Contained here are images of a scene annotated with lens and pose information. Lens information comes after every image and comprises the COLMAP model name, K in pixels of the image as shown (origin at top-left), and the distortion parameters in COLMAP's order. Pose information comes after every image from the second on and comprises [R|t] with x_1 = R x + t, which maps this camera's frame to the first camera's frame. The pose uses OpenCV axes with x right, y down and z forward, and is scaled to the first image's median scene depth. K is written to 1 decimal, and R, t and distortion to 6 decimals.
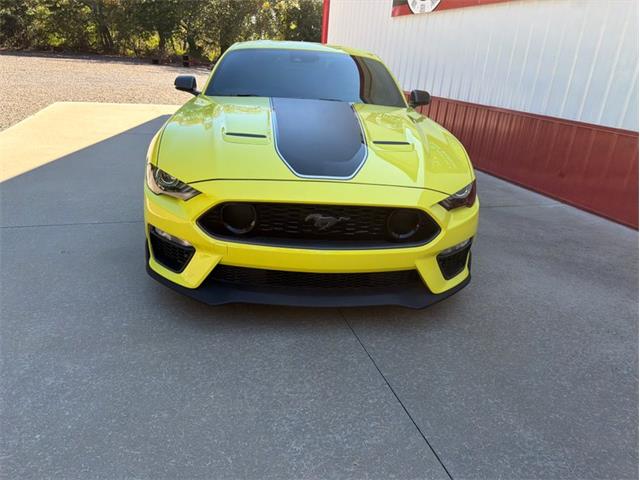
lens RADIAL K [[458.7, 0, 317.3], [0, 458.7, 241.9], [0, 0, 1]] dist [0.007823, -0.013376]
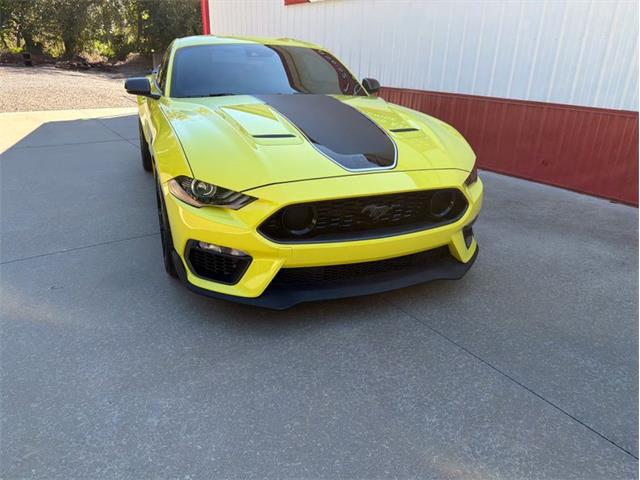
lens RADIAL K [[457.7, 0, 317.0], [0, 457.7, 247.6], [0, 0, 1]] dist [0.005835, -0.006489]
pose [[0.955409, -0.154904, 0.251391, -0.343307], [0.146147, 0.987828, 0.053255, -0.033304], [-0.256581, -0.014140, 0.966419, 0.022197]]
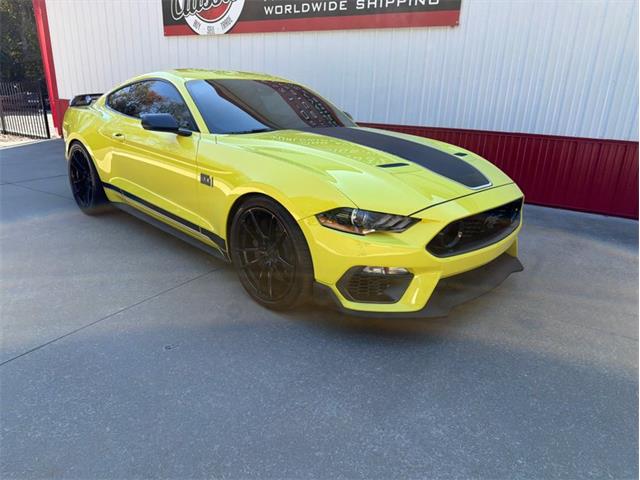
lens RADIAL K [[458.7, 0, 317.3], [0, 458.7, 241.9], [0, 0, 1]] dist [0.007823, -0.013376]
pose [[0.752692, -0.243730, 0.611597, -0.982039], [0.255960, 0.964204, 0.069239, -0.172113], [-0.606580, 0.104429, 0.788134, 0.257993]]
